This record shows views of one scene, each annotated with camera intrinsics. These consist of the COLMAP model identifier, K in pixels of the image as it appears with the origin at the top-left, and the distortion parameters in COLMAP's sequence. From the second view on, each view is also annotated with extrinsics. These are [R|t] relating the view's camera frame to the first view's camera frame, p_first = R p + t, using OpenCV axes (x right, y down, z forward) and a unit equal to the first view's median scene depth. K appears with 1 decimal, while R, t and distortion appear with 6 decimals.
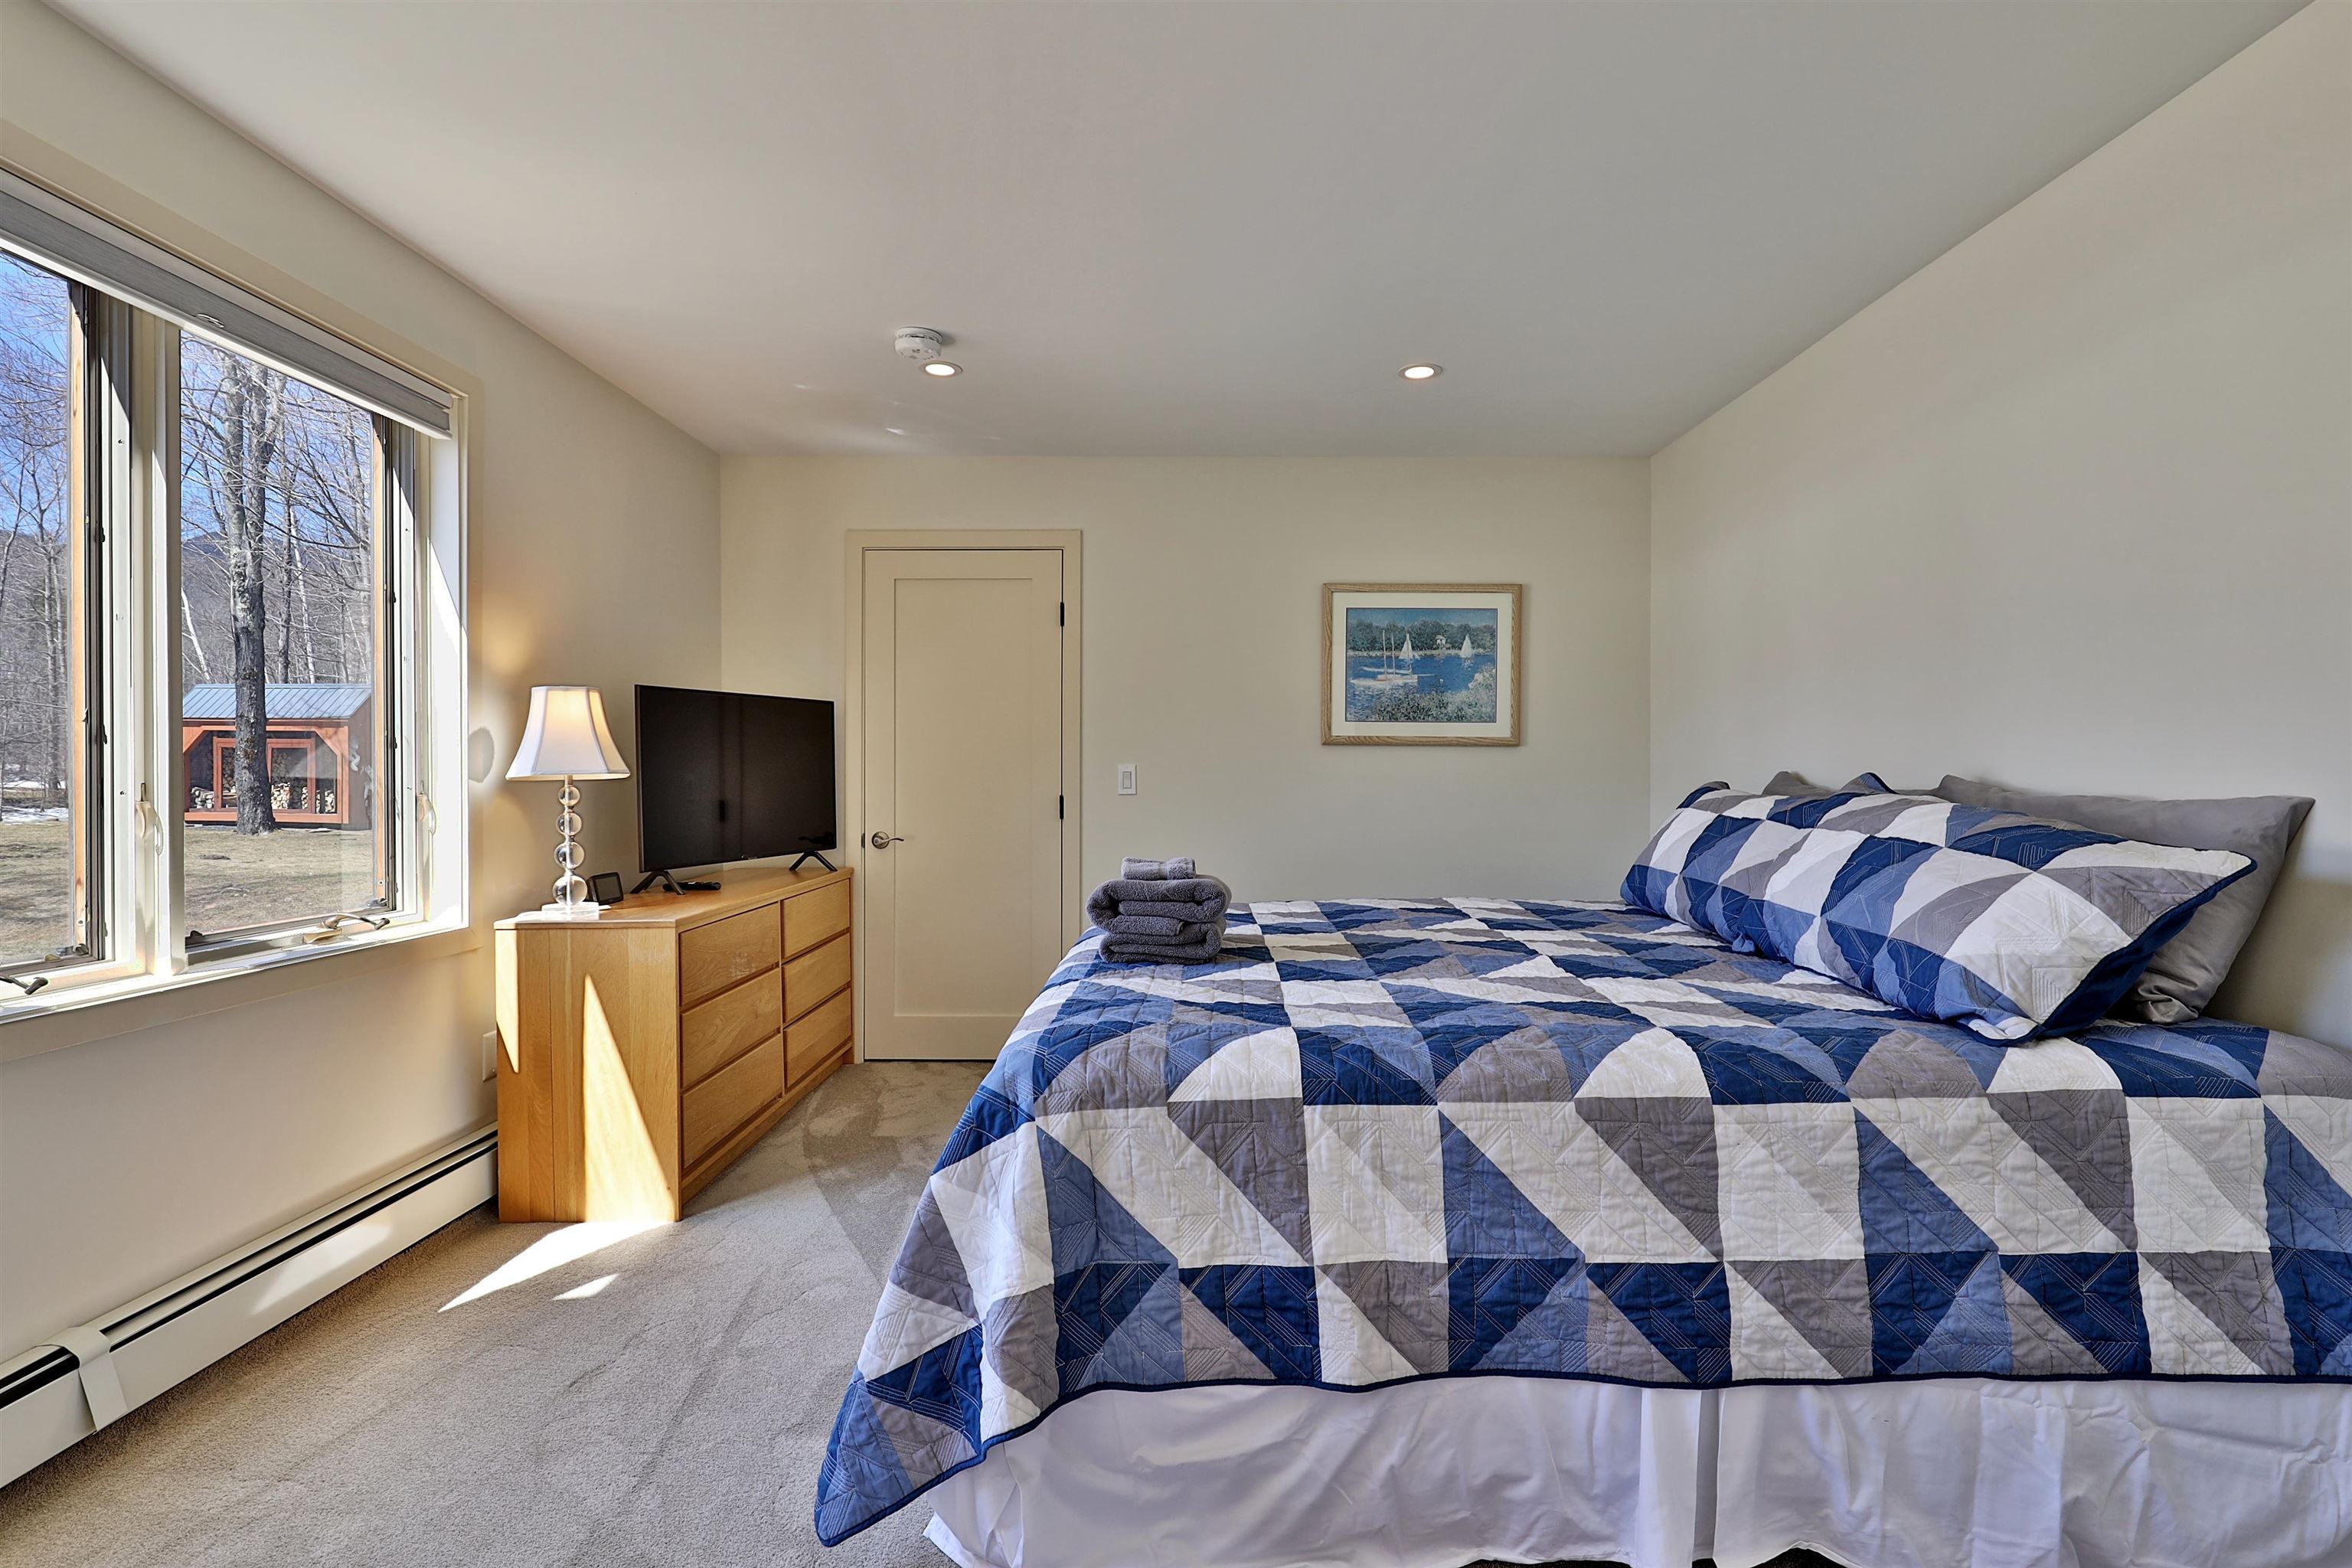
lens RADIAL K [[1115.5, 0, 1176.0], [0, 1115.5, 784.0], [0, 0, 1]] dist [0.003022, -0.001814]
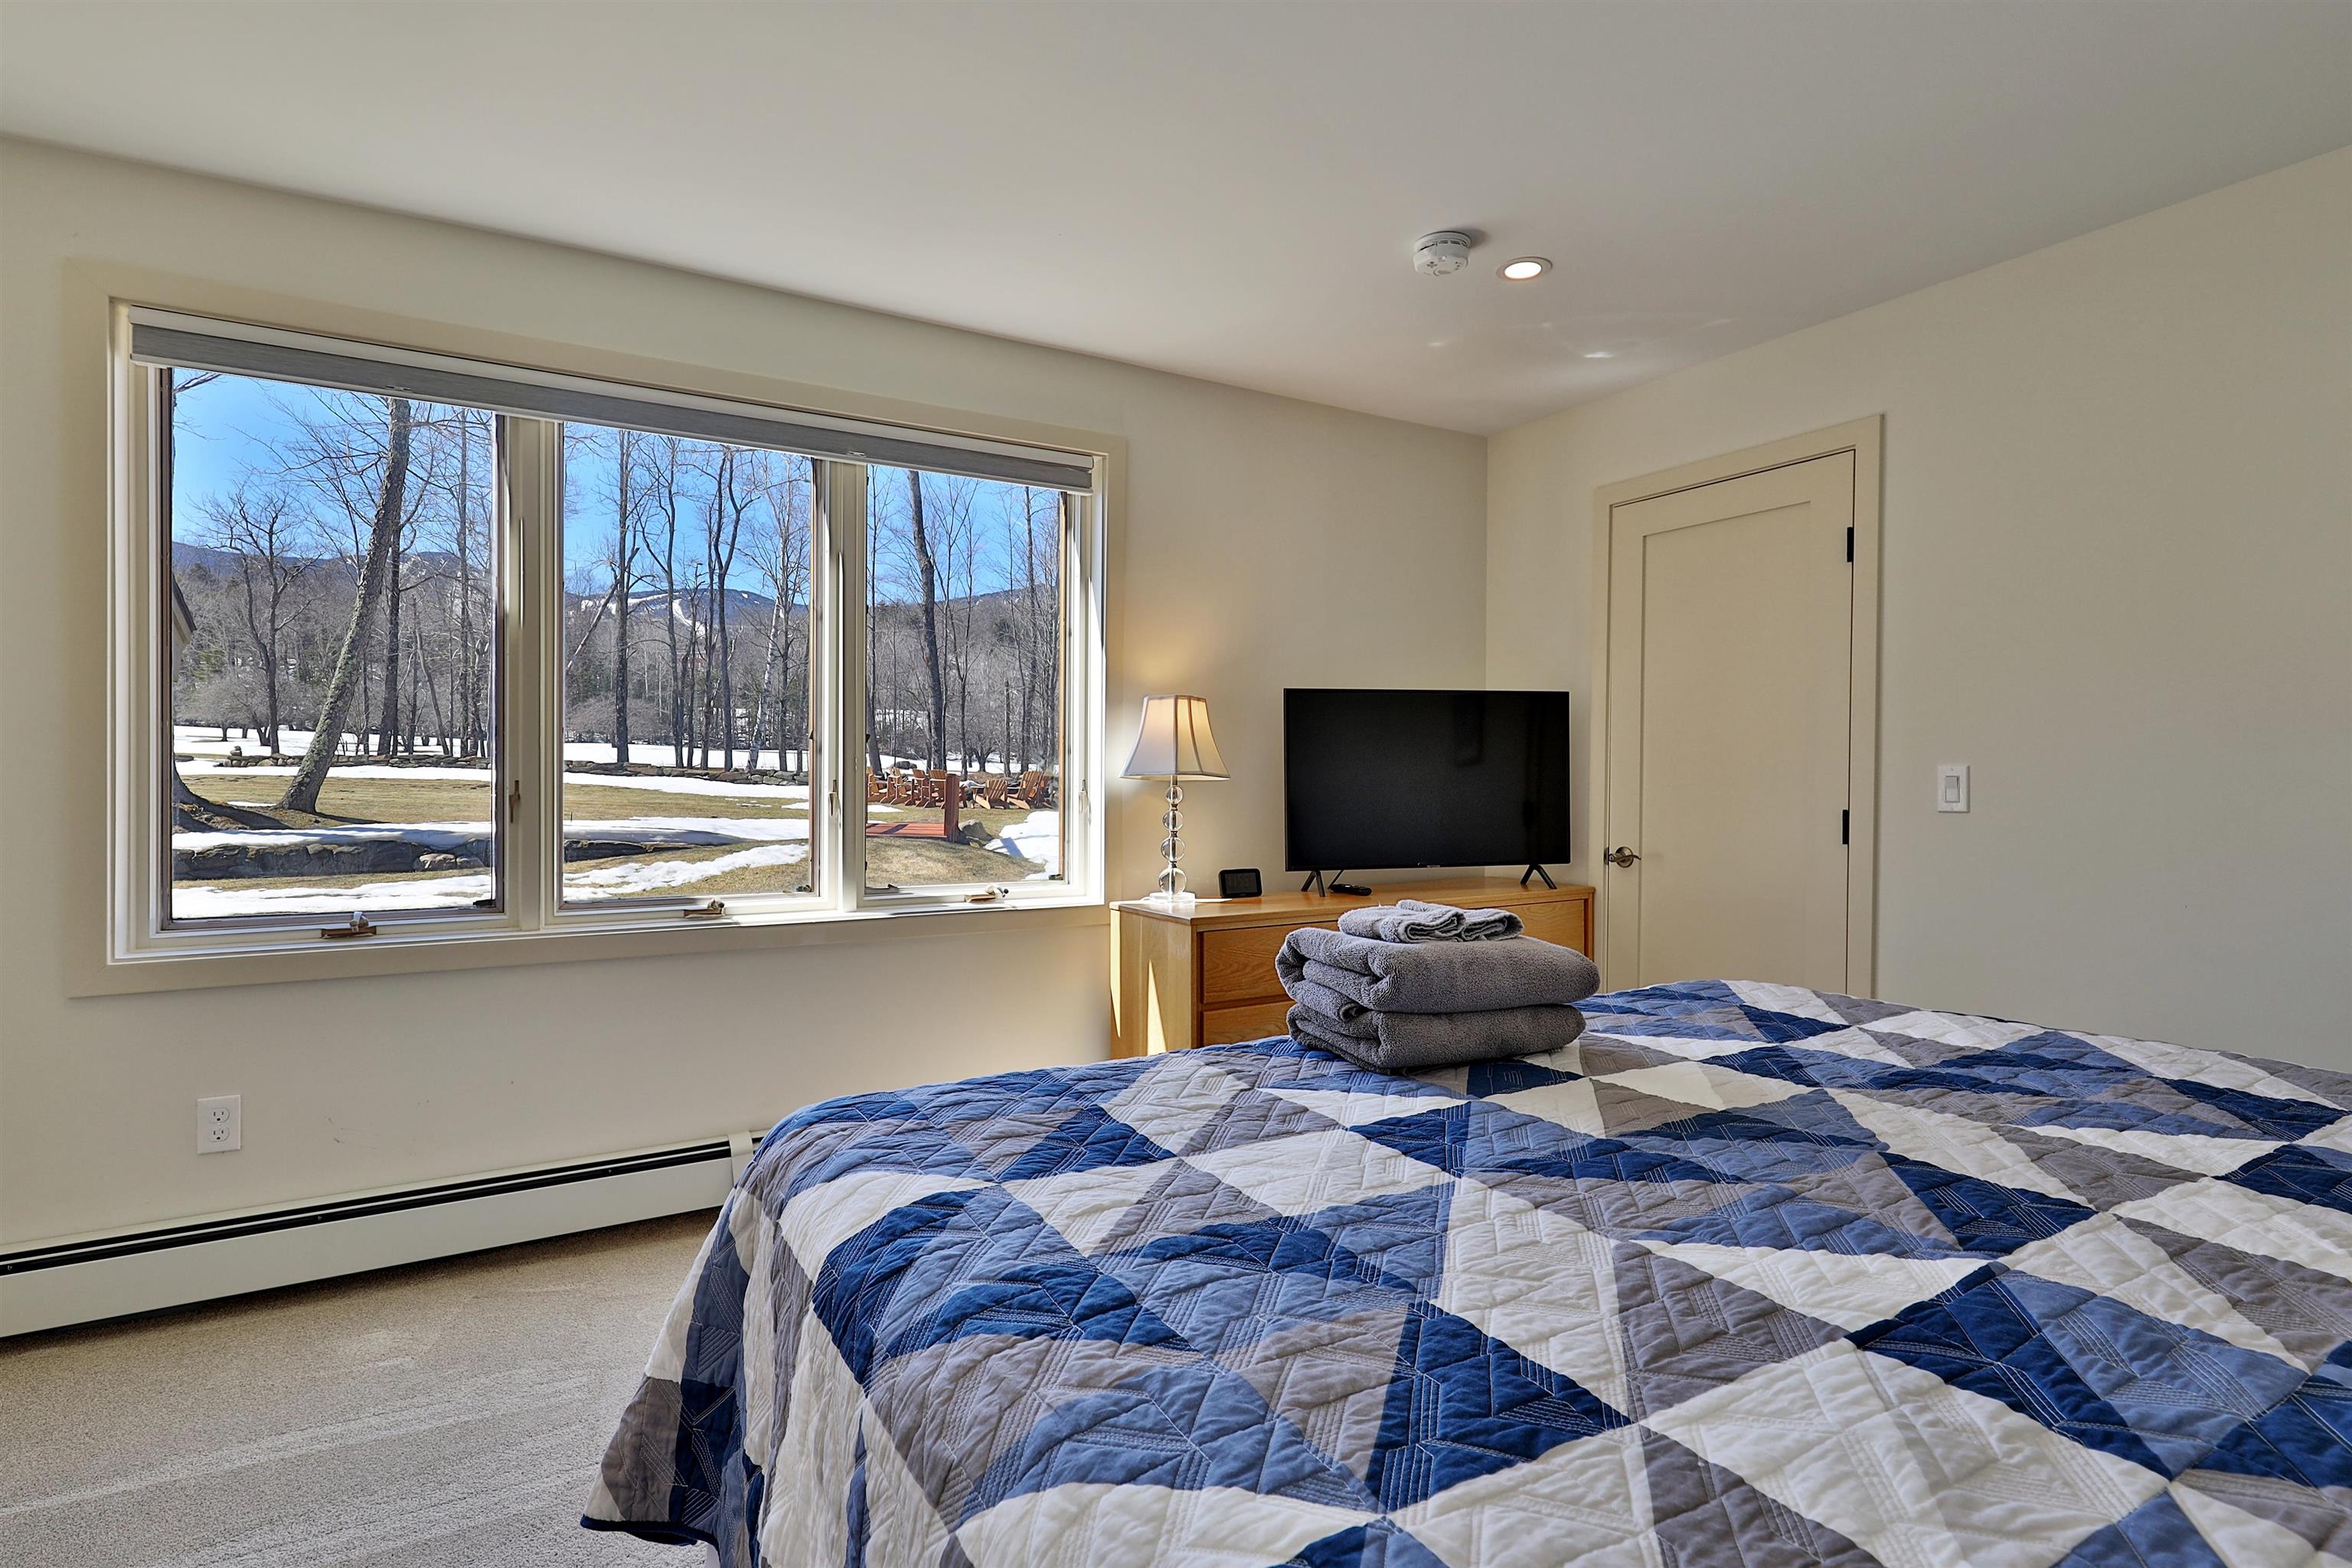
lens RADIAL K [[1115.3, 0, 1176.0], [0, 1115.3, 784.0], [0, 0, 1]] dist [0.024518, -0.000274]
pose [[0.525527, 0.014872, -0.850647, 0.288483], [-0.012787, 0.999872, 0.009581, -0.007733], [0.850681, 0.005843, 0.525651, 0.309046]]
